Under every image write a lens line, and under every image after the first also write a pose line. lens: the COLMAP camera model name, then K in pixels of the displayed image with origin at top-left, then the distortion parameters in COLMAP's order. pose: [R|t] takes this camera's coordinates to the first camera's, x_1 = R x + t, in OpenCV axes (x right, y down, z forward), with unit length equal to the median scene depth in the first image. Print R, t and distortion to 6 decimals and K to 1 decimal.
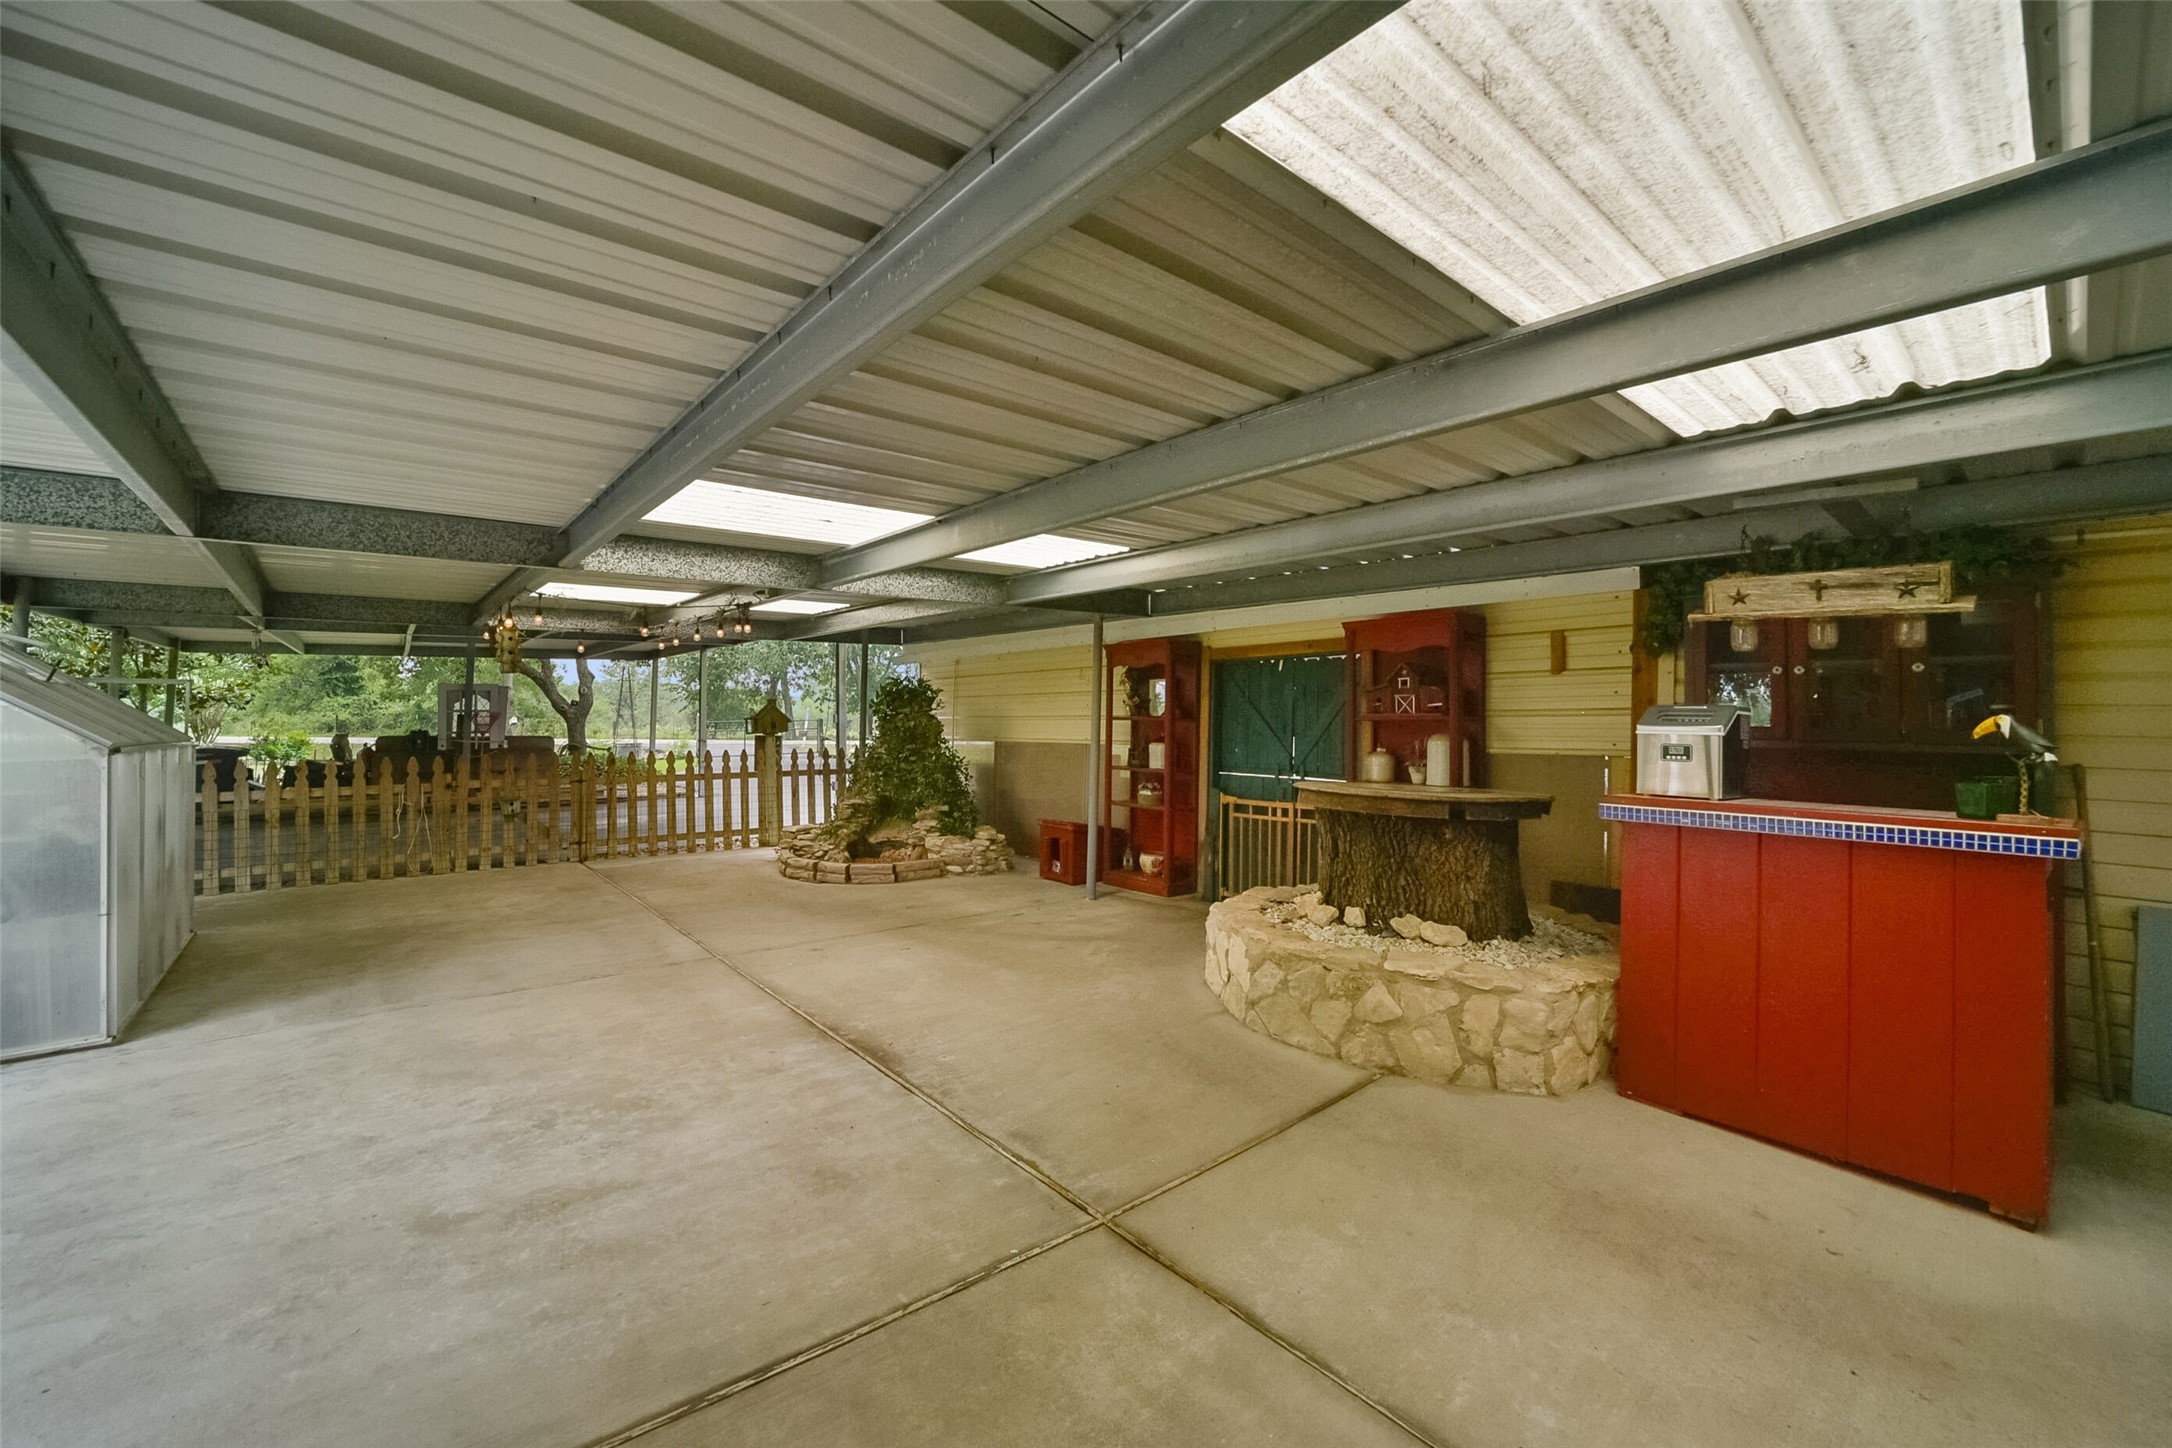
lens RADIAL K [[864.1, 0, 1076.5], [0, 864.1, 733.7], [0, 0, 1]] dist [-0.031101, 0.000332]
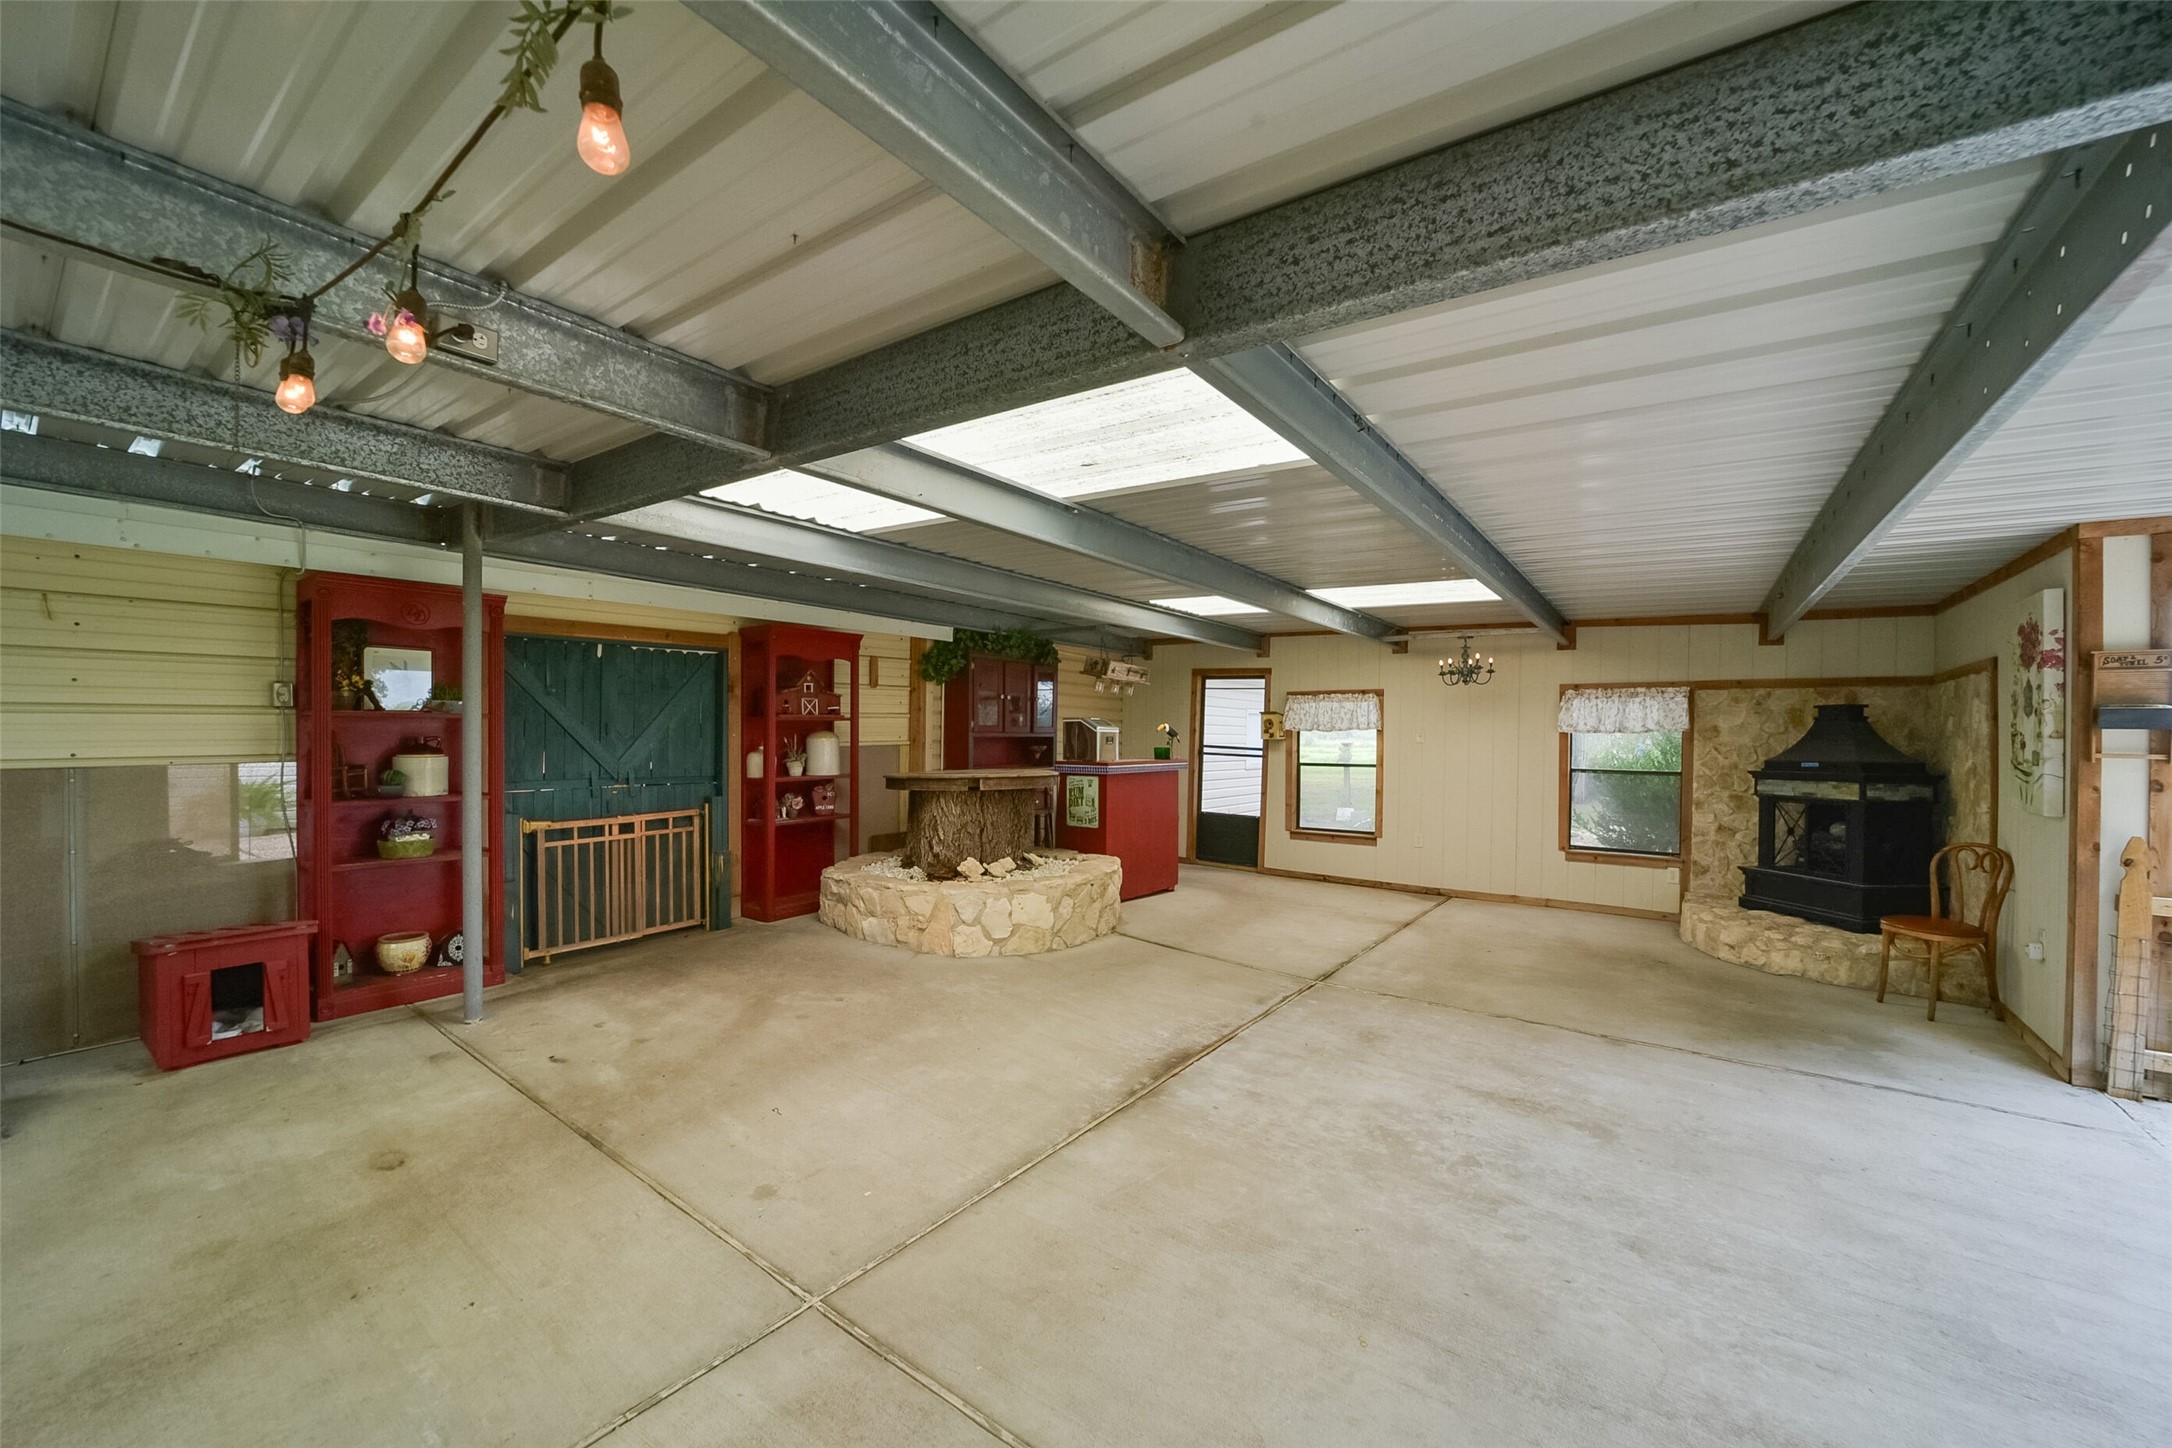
lens RADIAL K [[864.1, 0, 1076.5], [0, 864.1, 733.7], [0, 0, 1]] dist [-0.031101, 0.000332]
pose [[-0.250746, -0.021573, 0.967812, -1.246062], [-0.003791, 0.999766, 0.021303, -0.036866], [-0.968045, 0.001673, -0.250769, 1.448490]]
